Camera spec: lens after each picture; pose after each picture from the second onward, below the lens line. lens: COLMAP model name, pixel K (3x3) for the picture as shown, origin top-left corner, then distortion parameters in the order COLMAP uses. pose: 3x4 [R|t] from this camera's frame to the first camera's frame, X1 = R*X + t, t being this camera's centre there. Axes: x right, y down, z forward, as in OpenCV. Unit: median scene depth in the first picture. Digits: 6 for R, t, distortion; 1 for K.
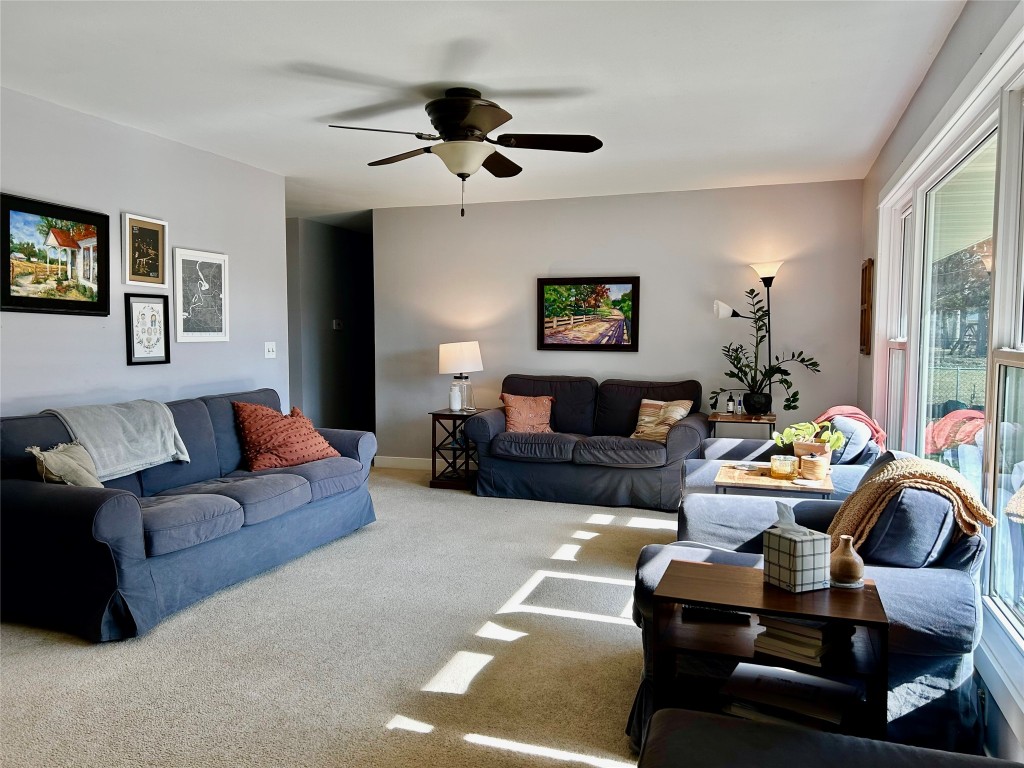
lens RADIAL K [[771.8, 0, 506.7], [0, 771.8, 387.8], [0, 0, 1]] dist [0.083847, -0.082600]
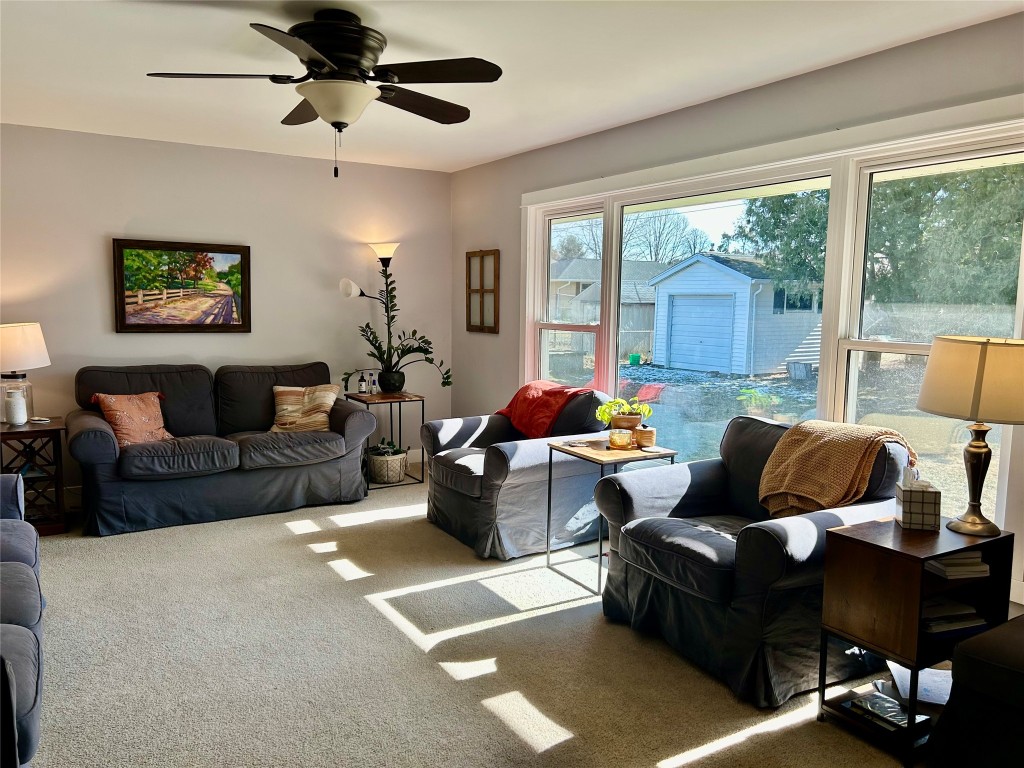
lens RADIAL K [[771.8, 0, 516.3], [0, 771.8, 388.4], [0, 0, 1]] dist [0.083847, -0.082600]
pose [[0.624202, -0.082610, 0.776883, -0.365952], [0.043507, 0.996526, 0.071009, -0.036404], [-0.780050, -0.010525, 0.625628, 0.233384]]
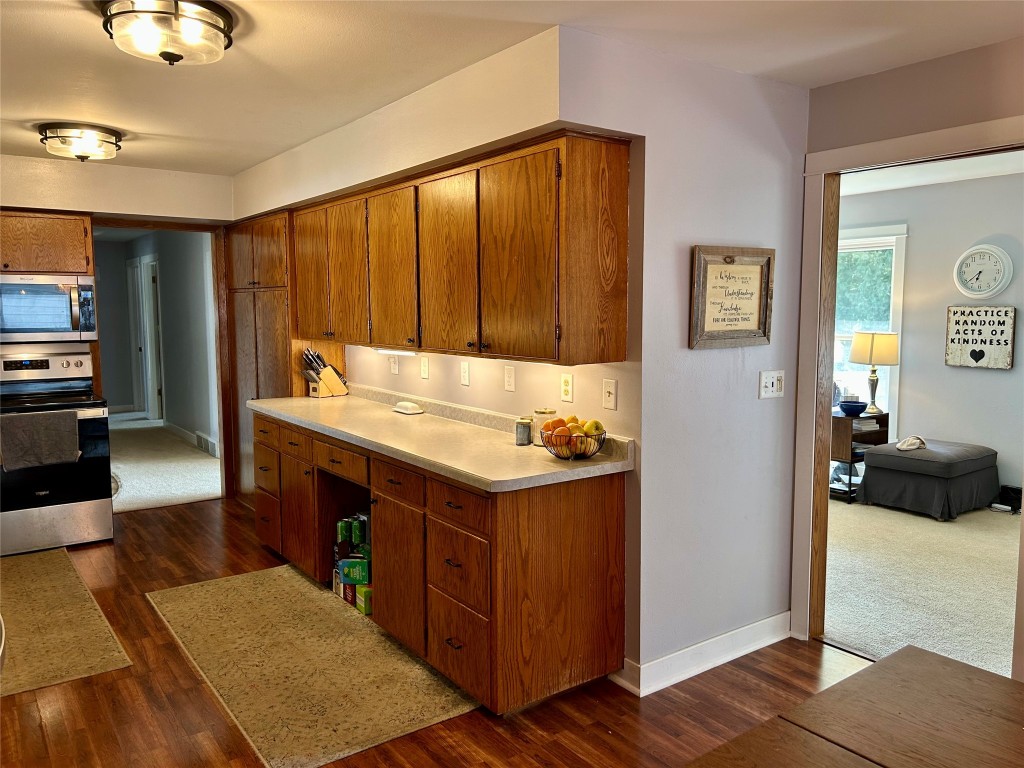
lens RADIAL K [[771.8, 0, 504.5], [0, 771.8, 380.8], [0, 0, 1]] dist [0.083847, -0.082600]
pose [[0.579269, -0.075955, 0.811590, -1.002843], [0.062835, 0.996847, 0.048445, -0.038114], [-0.812711, 0.022933, 0.582215, 0.098058]]
